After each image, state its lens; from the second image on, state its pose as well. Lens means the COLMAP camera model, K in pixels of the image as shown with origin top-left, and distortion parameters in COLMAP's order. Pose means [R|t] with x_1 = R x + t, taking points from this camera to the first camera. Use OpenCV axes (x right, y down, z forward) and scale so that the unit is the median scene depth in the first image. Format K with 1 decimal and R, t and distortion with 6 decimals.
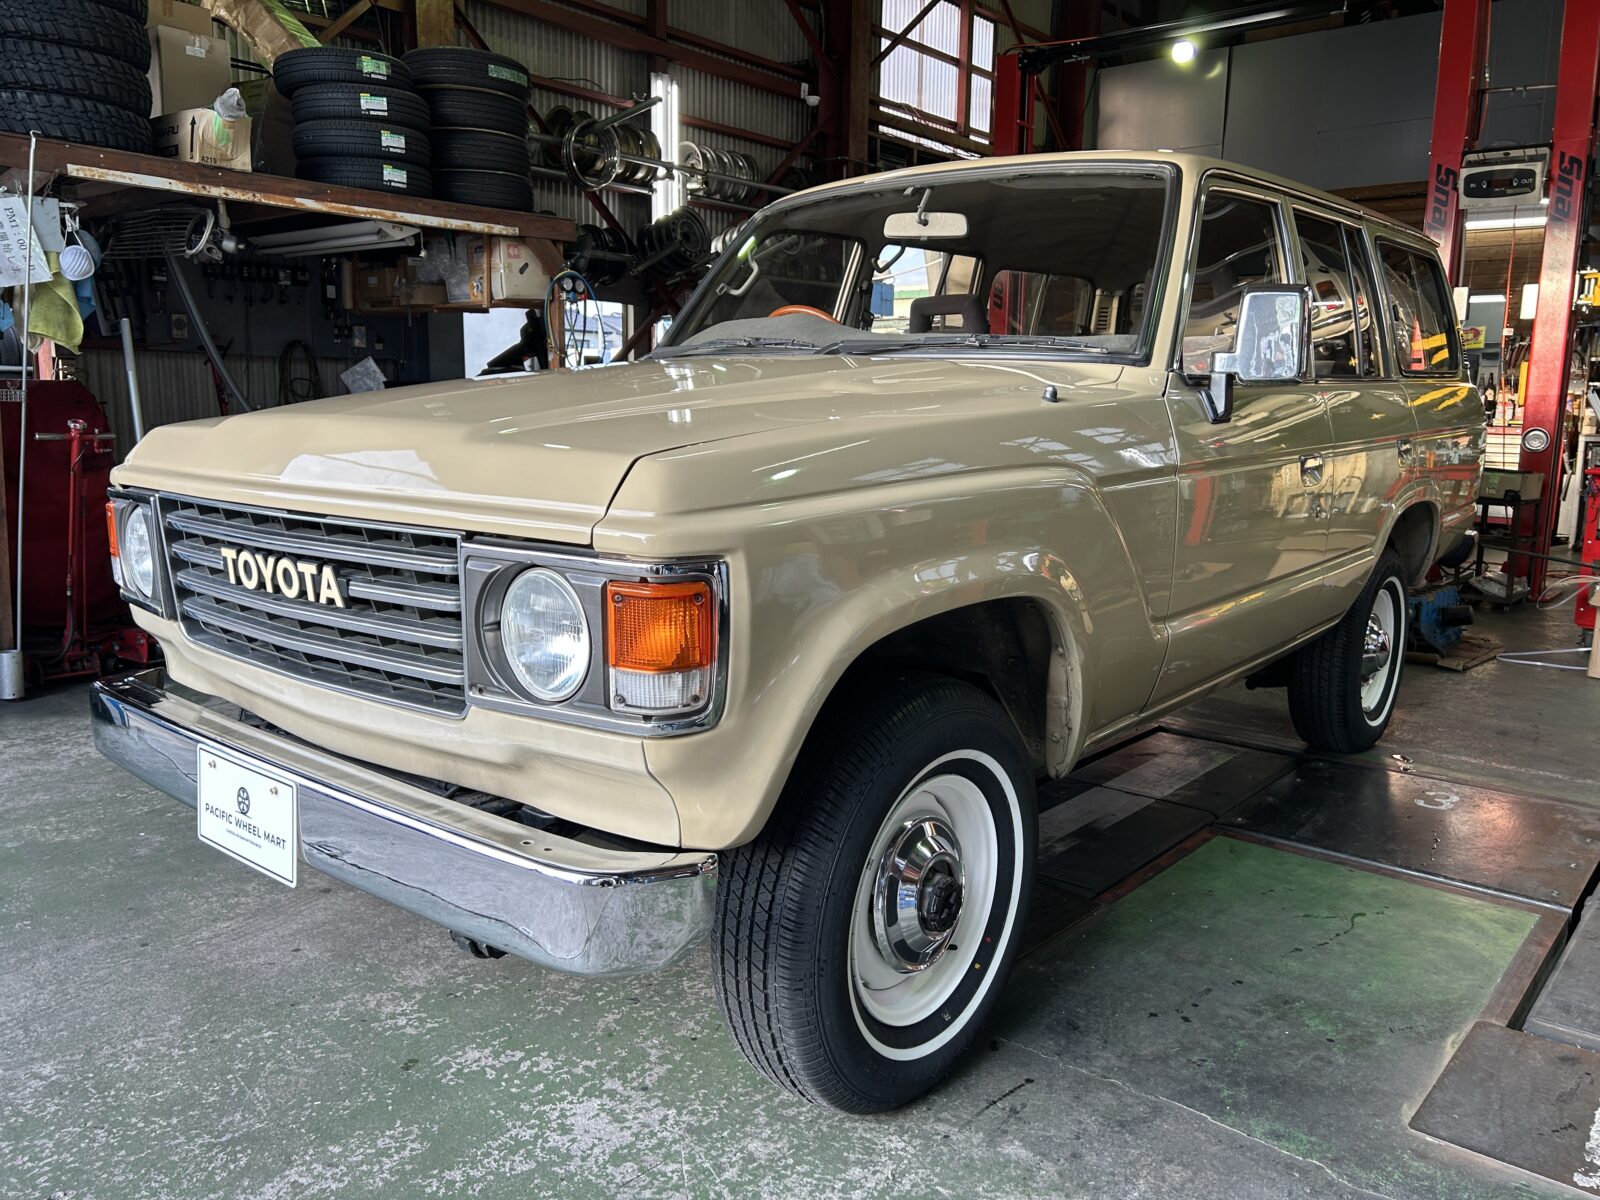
lens RADIAL K [[1217.5, 0, 796.6], [0, 1217.5, 590.9], [0, 0, 1]] dist [0.053226, -0.063264]
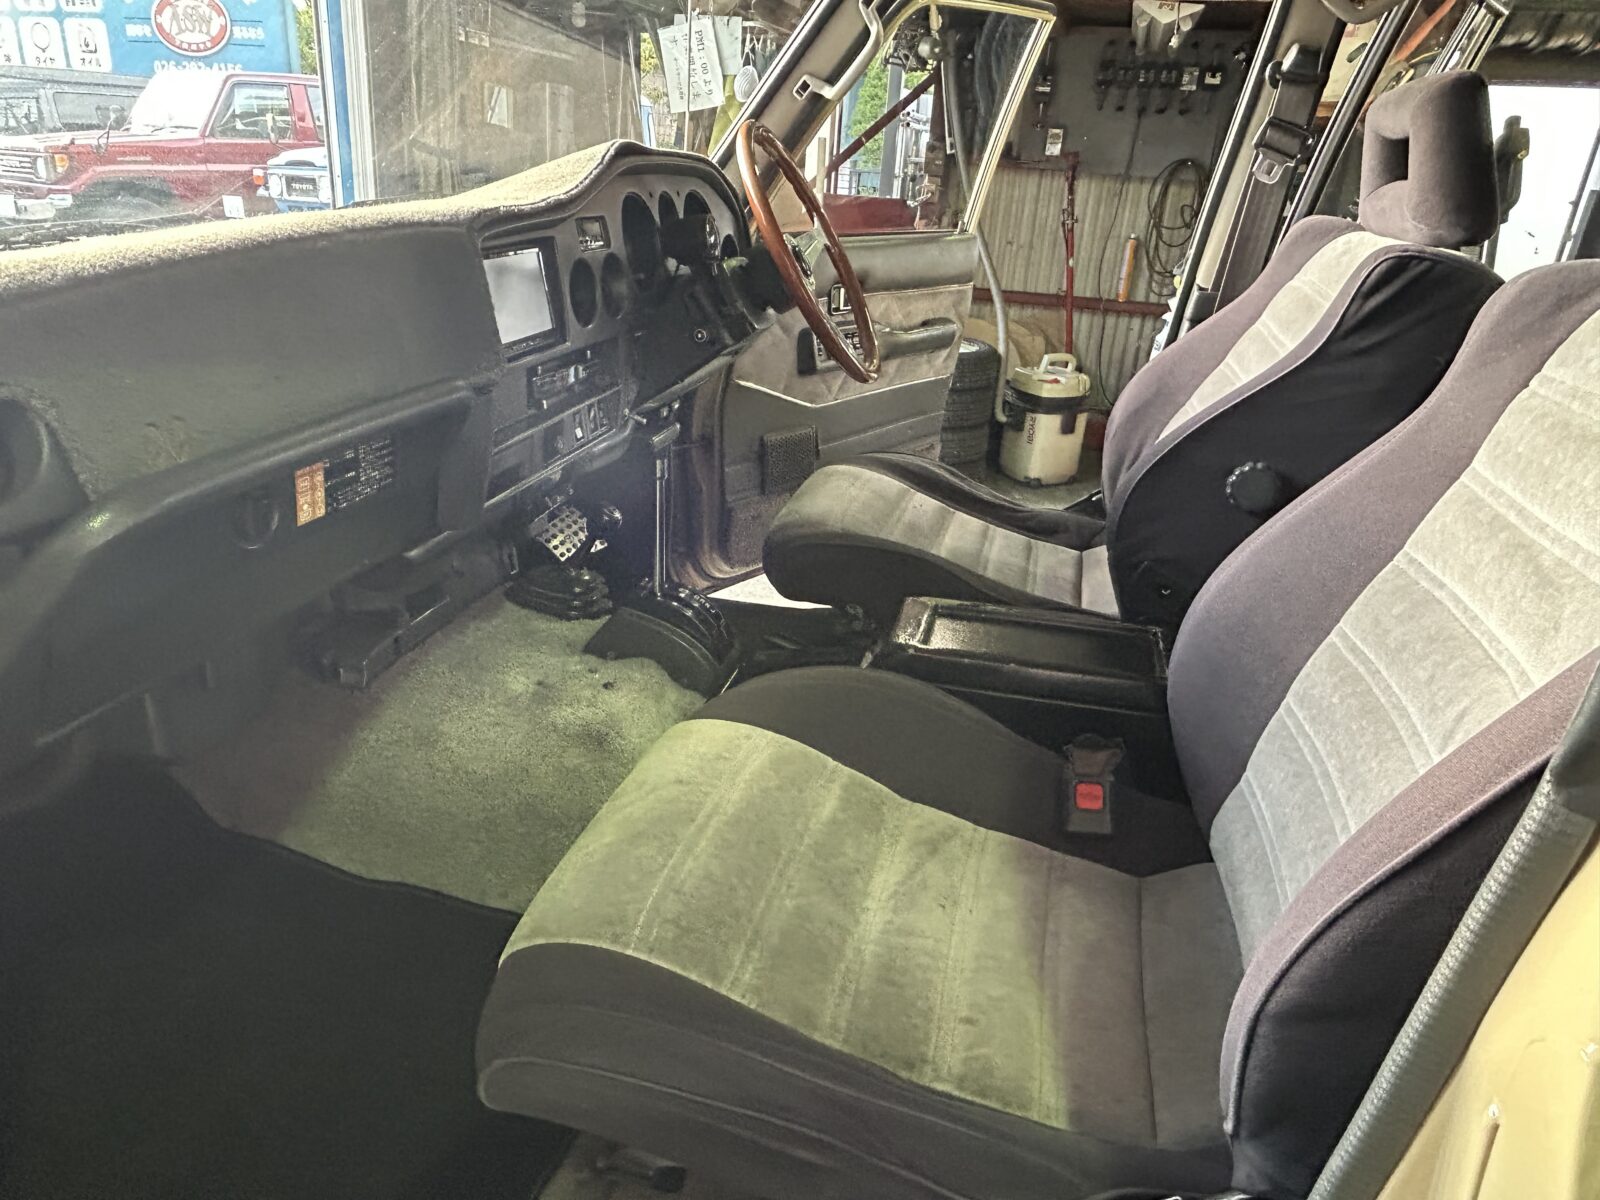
lens RADIAL K [[1059.1, 0, 762.7], [0, 1059.1, 604.7], [0, 0, 1]] dist [0.005476, -0.009567]
pose [[0.410927, 0.363531, -0.836053, 0.647685], [-0.188566, 0.931119, 0.312185, -0.282819], [0.891954, 0.029366, 0.451171, 1.258179]]
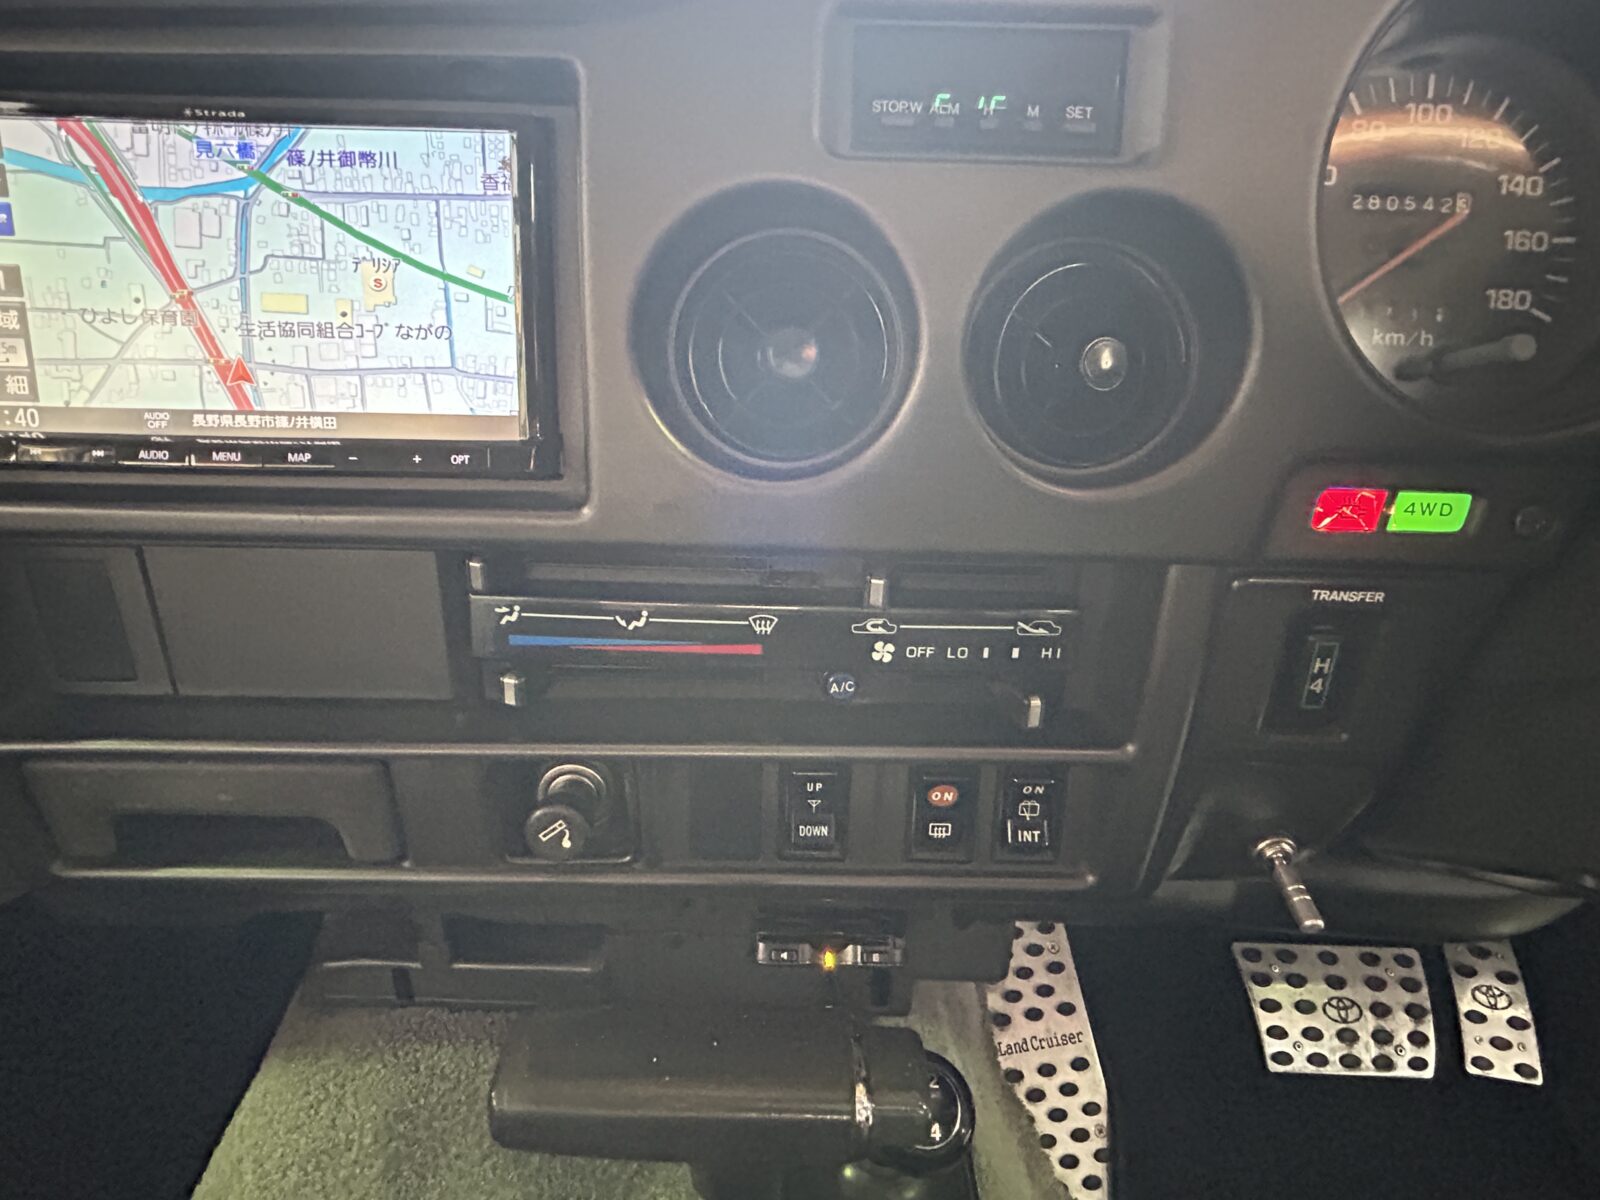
lens RADIAL K [[878.8, 0, 773.5], [0, 878.8, 580.0], [0, 0, 1]] dist [-0.006228, 0.005278]
pose [[-0.777801, 0.208485, -0.592925, 0.153258], [-0.123051, 0.874611, 0.468949, -0.272089], [0.616348, 0.437709, -0.654619, 1.506204]]
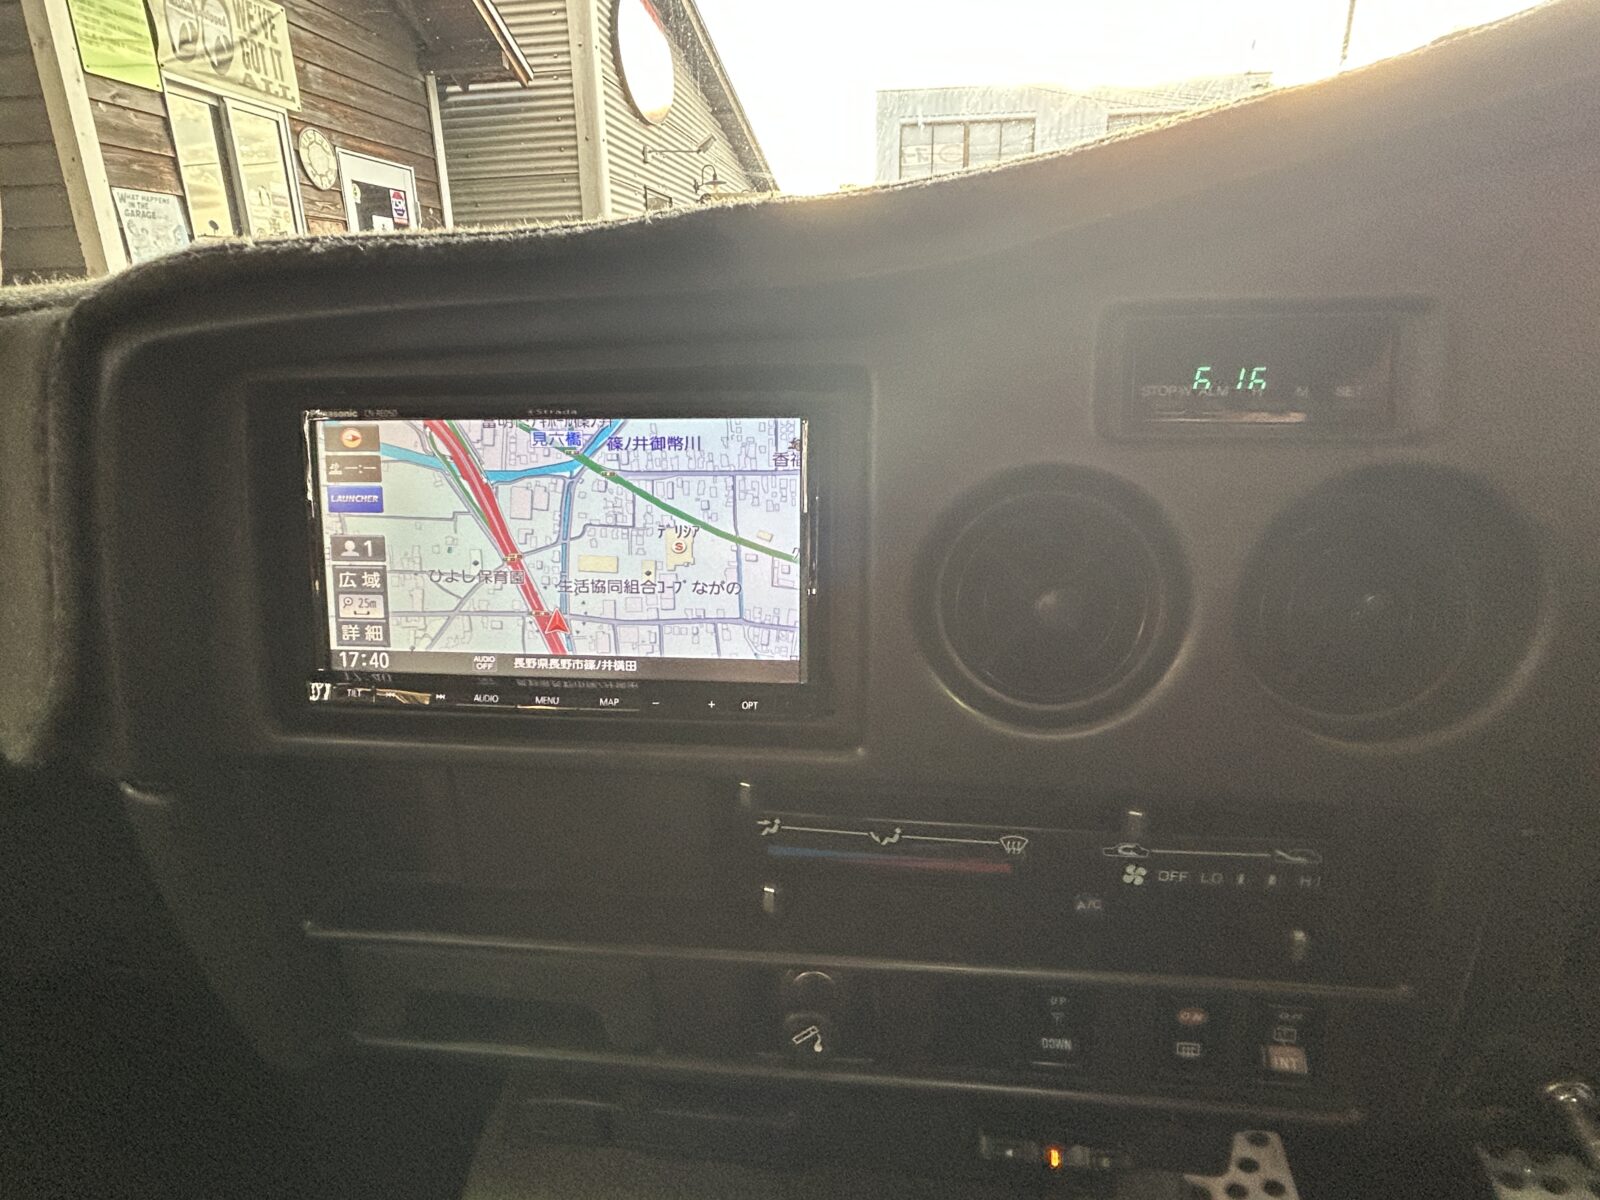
lens RADIAL K [[878.8, 0, 772.0], [0, 878.8, 577.9], [0, 0, 1]] dist [-0.006228, 0.005278]
pose [[-0.849955, 0.164088, -0.500652, 0.170756], [-0.066298, 0.909399, 0.410608, -0.295071], [0.522668, 0.382190, -0.762069, 1.490386]]
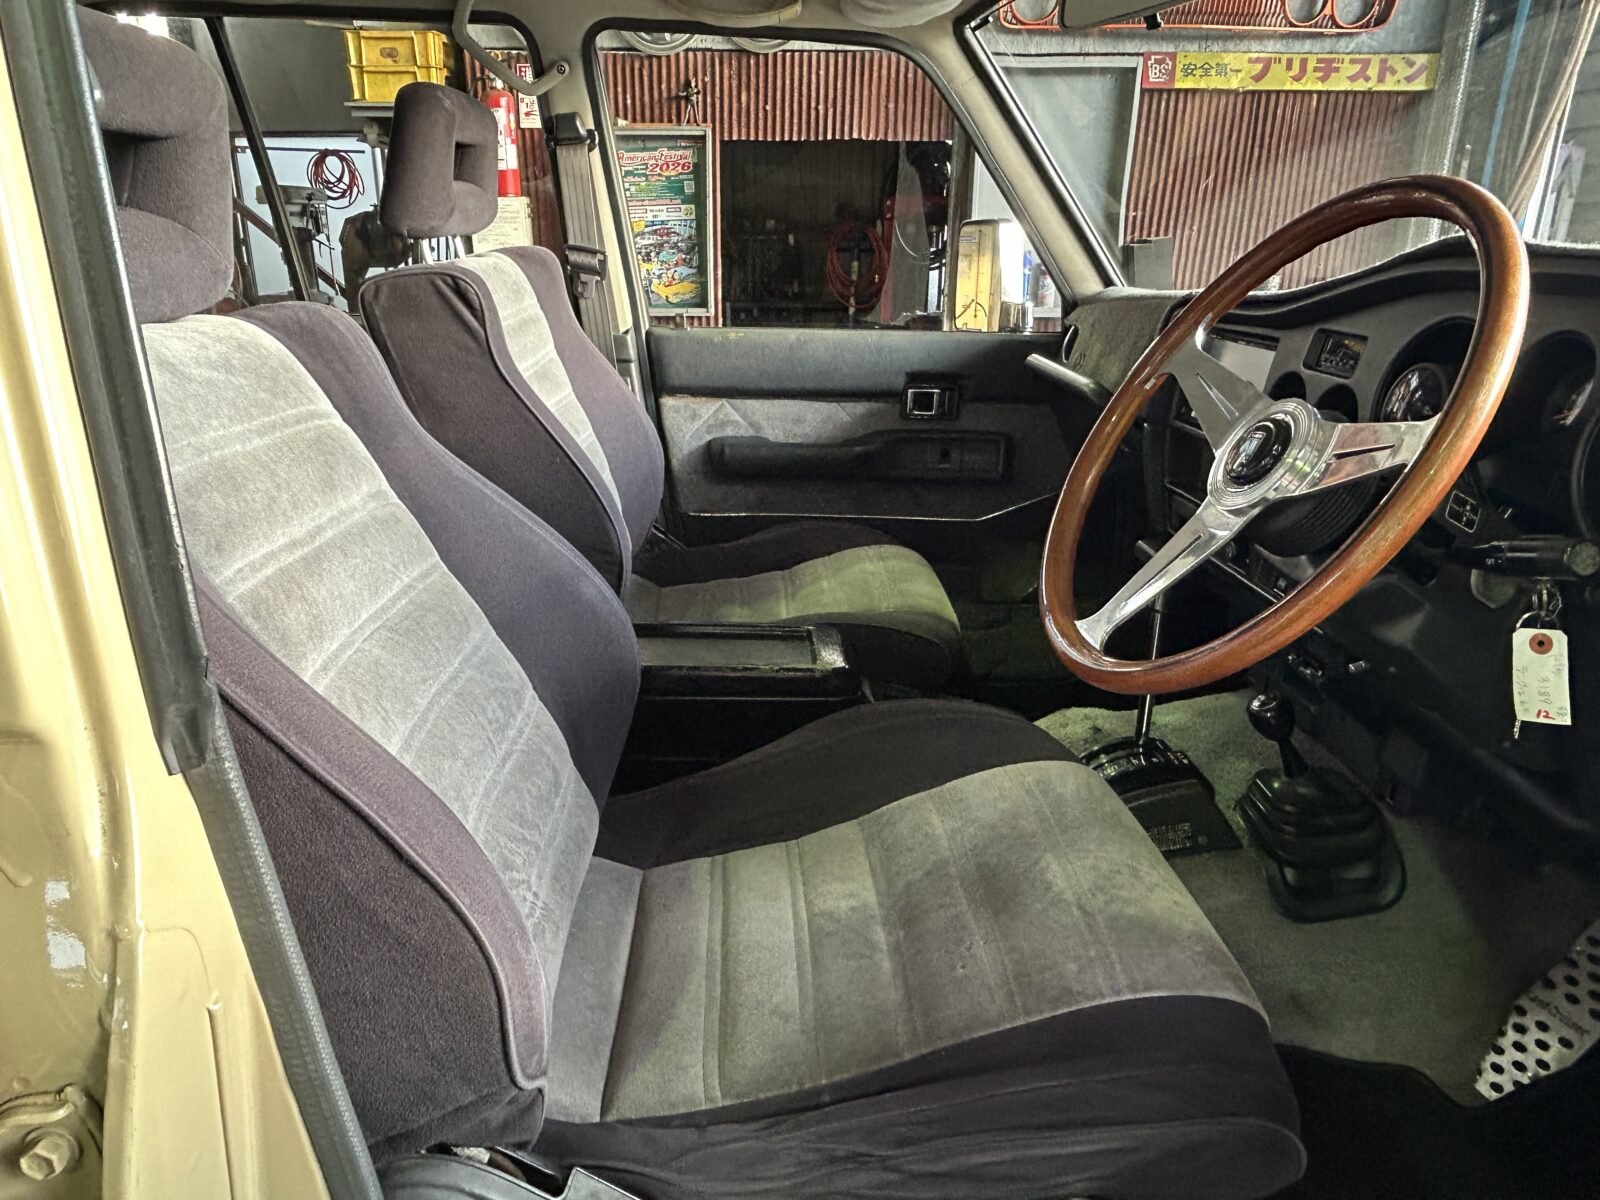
lens RADIAL K [[1041.5, 0, 786.4], [0, 1041.5, 601.5], [0, 0, 1]] dist [-0.003604, 0.000047]
pose [[-0.664684, -0.263349, 0.699172, -0.116249], [0.101389, 0.895366, 0.433635, -0.396369], [-0.740213, 0.359118, -0.568435, 1.884937]]
